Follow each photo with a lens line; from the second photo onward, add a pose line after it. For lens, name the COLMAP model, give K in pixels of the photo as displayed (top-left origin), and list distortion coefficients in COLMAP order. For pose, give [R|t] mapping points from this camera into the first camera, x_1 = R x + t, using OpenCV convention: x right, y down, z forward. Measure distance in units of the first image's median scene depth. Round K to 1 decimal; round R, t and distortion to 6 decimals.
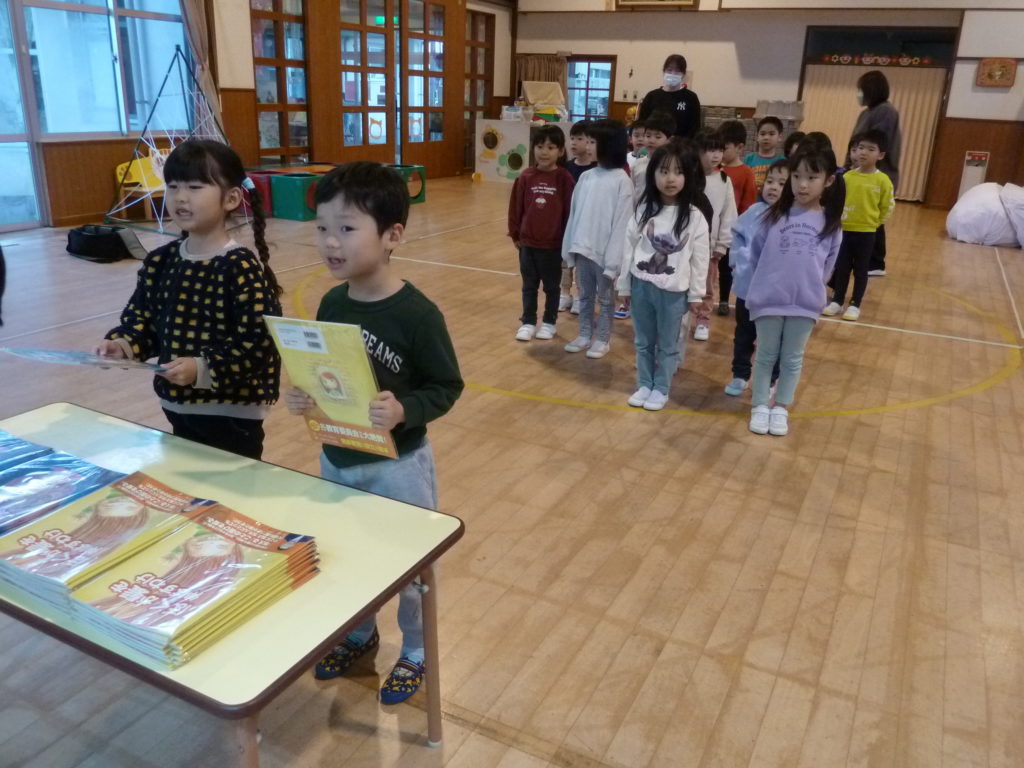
lens RADIAL K [[814.2, 0, 517.8], [0, 814.2, 385.2], [0, 0, 1]] dist [-0.023766, -0.007599]
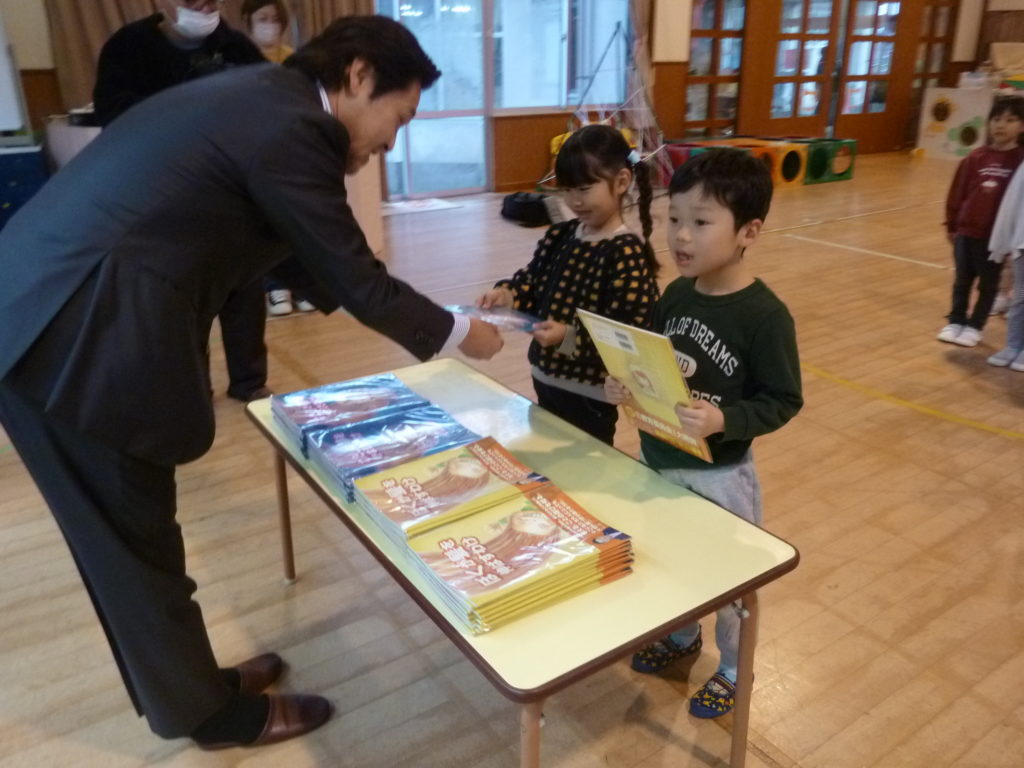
lens RADIAL K [[814.2, 0, 519.5], [0, 814.2, 385.5], [0, 0, 1]] dist [-0.023766, -0.007599]
pose [[0.878646, 0.139937, -0.456507, 0.007344], [-0.124793, 0.990159, 0.063331, -0.005289], [0.460877, 0.001323, 0.887463, 0.010657]]
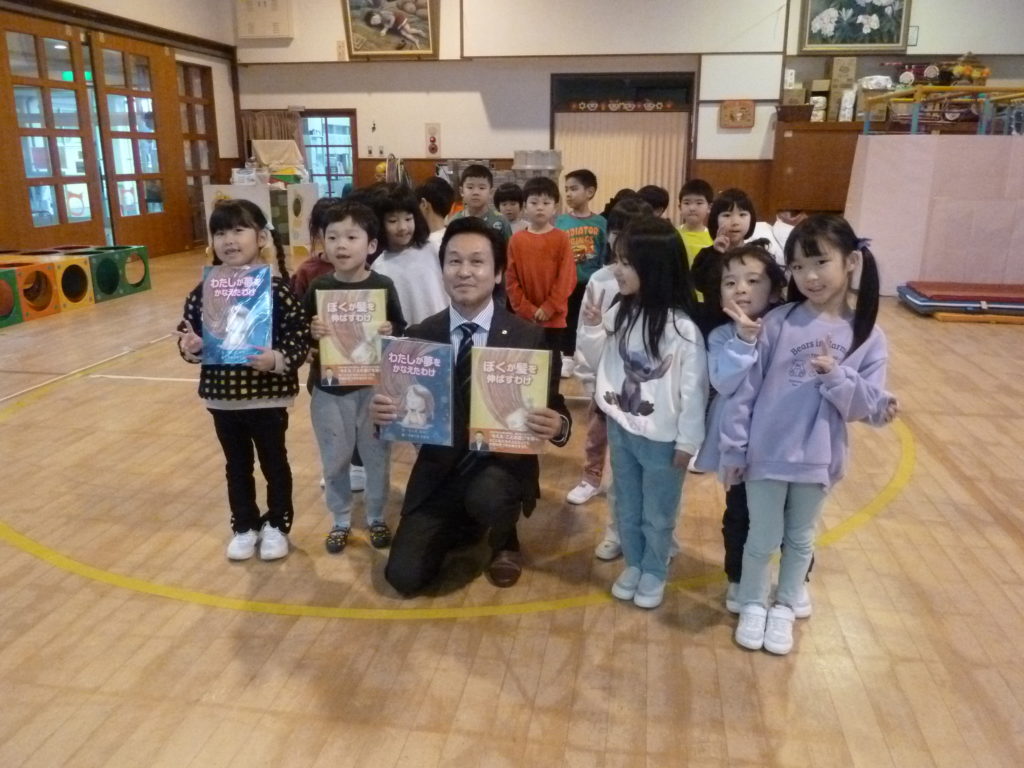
lens RADIAL K [[814.2, 0, 523.1], [0, 814.2, 382.8], [0, 0, 1]] dist [-0.023766, -0.007599]
pose [[0.946128, -0.120946, 0.300355, -0.017541], [0.139528, 0.989364, -0.041122, -0.050800], [-0.292187, 0.080815, 0.952941, 0.133870]]
